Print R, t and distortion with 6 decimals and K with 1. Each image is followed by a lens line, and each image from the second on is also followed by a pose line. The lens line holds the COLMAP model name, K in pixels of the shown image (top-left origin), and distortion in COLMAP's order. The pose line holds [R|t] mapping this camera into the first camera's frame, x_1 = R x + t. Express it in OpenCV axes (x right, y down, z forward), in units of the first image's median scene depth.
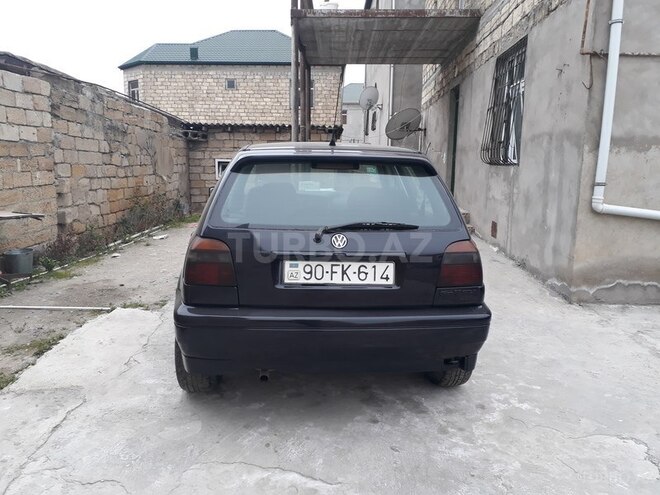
lens RADIAL K [[520.7, 0, 328.5], [0, 520.7, 245.9], [0, 0, 1]] dist [0.042041, -0.046948]
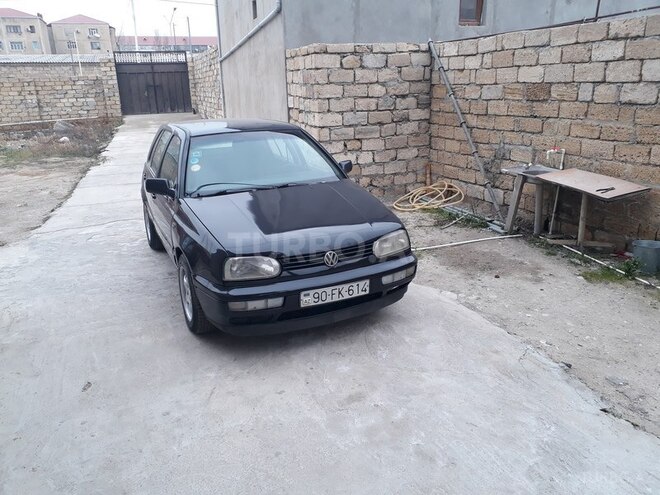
lens RADIAL K [[520.7, 0, 328.5], [0, 520.7, 245.9], [0, 0, 1]] dist [0.042041, -0.046948]
pose [[-0.931905, 0.125094, -0.340449, 0.119779], [-0.039620, 0.897916, 0.438380, -0.249409], [0.360533, 0.422017, -0.831816, 1.151840]]
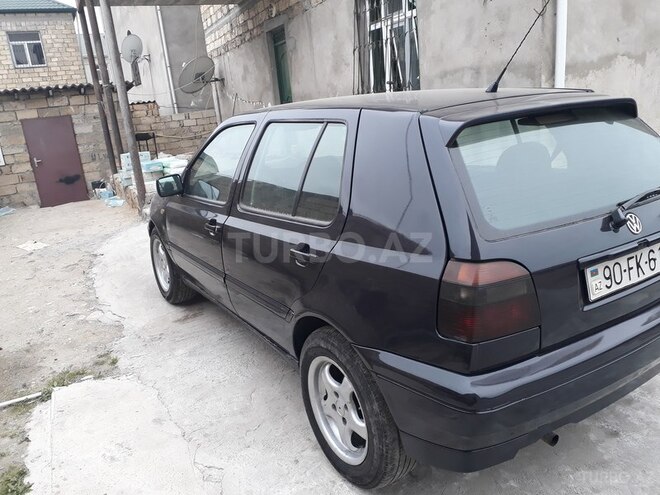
lens RADIAL K [[520.7, 0, 328.5], [0, 520.7, 245.9], [0, 0, 1]] dist [0.042041, -0.046948]
pose [[0.880680, -0.214910, 0.422158, -0.199010], [0.176797, 0.975892, 0.127978, -0.044288], [-0.439484, -0.038071, 0.897443, 0.163855]]
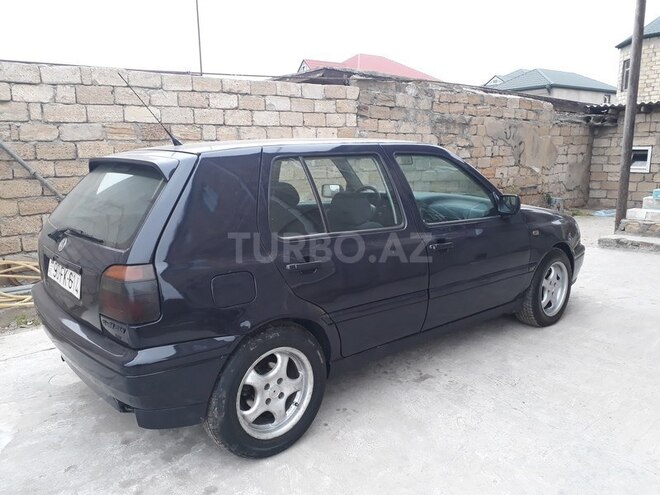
lens RADIAL K [[520.7, 0, 328.5], [0, 520.7, 245.9], [0, 0, 1]] dist [0.042041, -0.046948]
pose [[0.593173, 0.132924, -0.794025, 0.345967], [-0.114220, 0.990194, 0.080437, -0.045129], [0.796931, 0.042980, 0.602539, 0.242359]]
